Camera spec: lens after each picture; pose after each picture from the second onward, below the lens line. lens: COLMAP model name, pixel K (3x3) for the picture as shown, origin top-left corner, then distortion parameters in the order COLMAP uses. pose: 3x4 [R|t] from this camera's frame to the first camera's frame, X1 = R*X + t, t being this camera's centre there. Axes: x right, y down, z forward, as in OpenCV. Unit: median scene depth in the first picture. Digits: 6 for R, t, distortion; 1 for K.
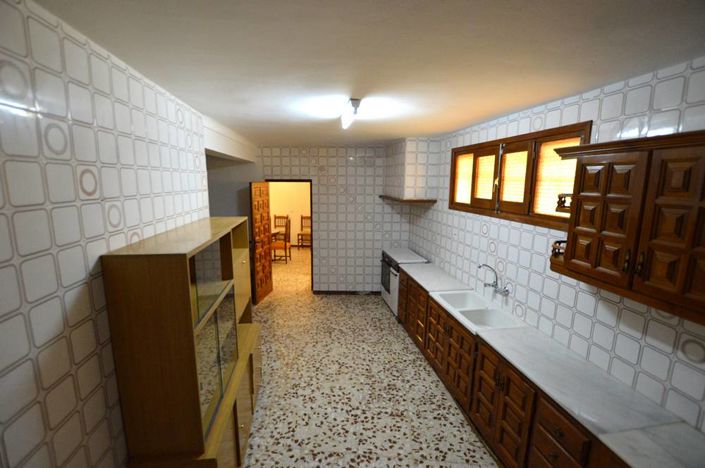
lens RADIAL K [[323.5, 0, 343.4], [0, 323.5, 237.5], [0, 0, 1]] dist [-0.029955, 0.006454]
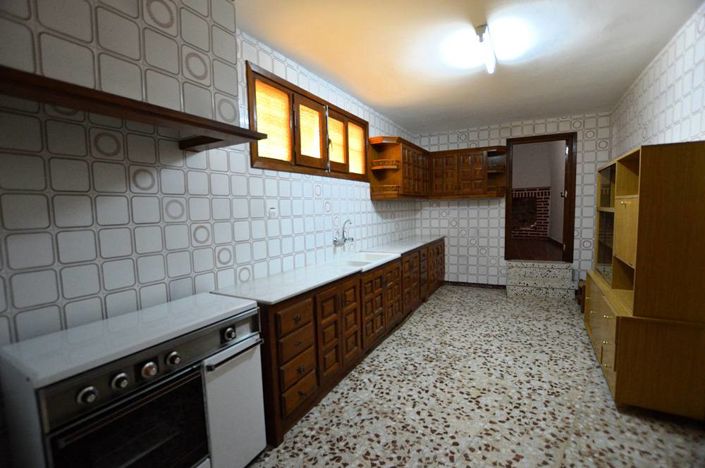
lens RADIAL K [[323.5, 0, 343.4], [0, 323.5, 237.5], [0, 0, 1]] dist [-0.029955, 0.006454]
pose [[-0.796994, -0.044679, 0.602332, -0.185986], [0.120274, 0.965547, 0.230765, -0.104784], [-0.591891, 0.256363, -0.764162, 1.746498]]
